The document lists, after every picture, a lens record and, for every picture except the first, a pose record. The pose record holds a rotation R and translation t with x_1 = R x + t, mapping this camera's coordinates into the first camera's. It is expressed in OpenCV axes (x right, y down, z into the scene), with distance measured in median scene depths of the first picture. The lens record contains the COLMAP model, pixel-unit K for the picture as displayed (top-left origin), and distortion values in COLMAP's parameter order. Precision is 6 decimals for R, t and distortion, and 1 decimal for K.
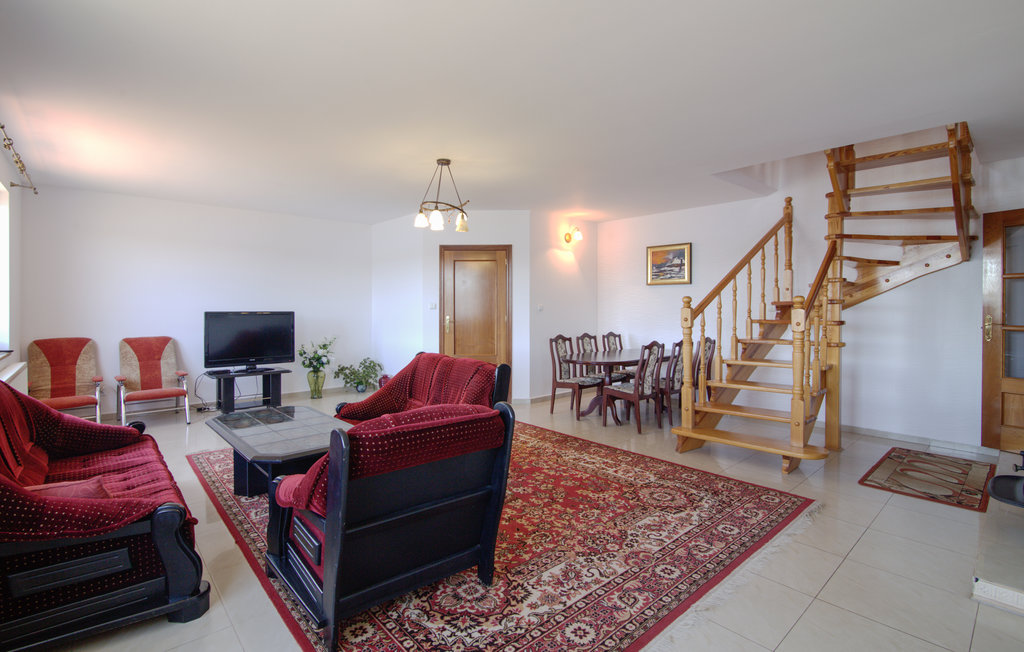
lens RADIAL K [[473.7, 0, 511.5], [0, 473.7, 316.8], [0, 0, 1]] dist [-0.017749, 0.000052]
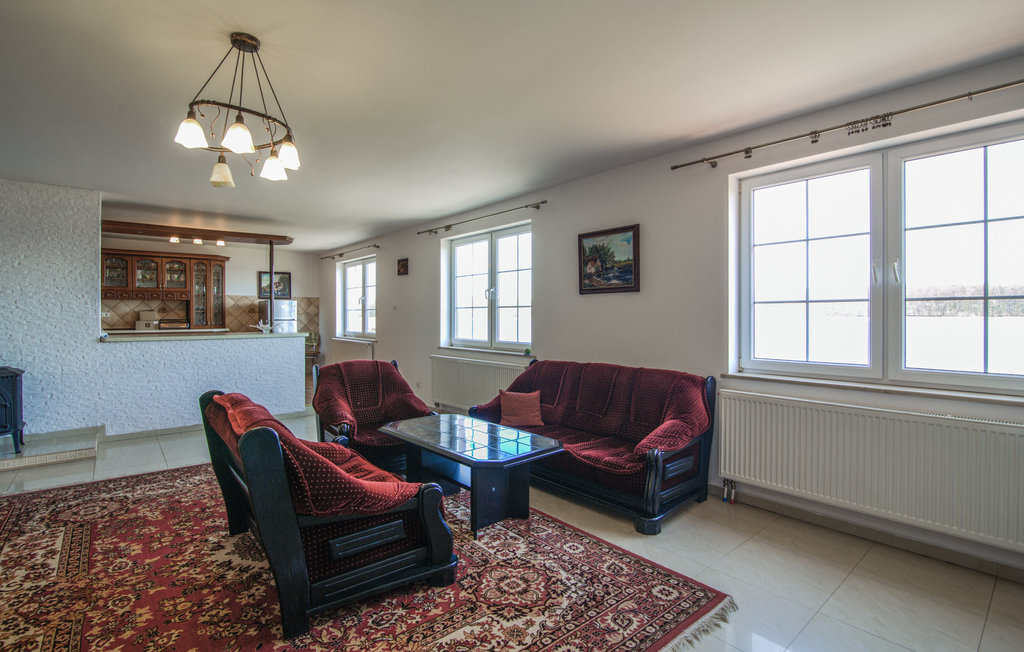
lens RADIAL K [[475.4, 0, 511.2], [0, 475.4, 306.8], [0, 0, 1]] dist [-0.016179, -0.000026]
pose [[-0.999695, 0.001290, 0.024646, -0.331866], [0.001378, 0.999993, 0.003555, -0.025467], [-0.024641, 0.003588, -0.999690, 1.113852]]
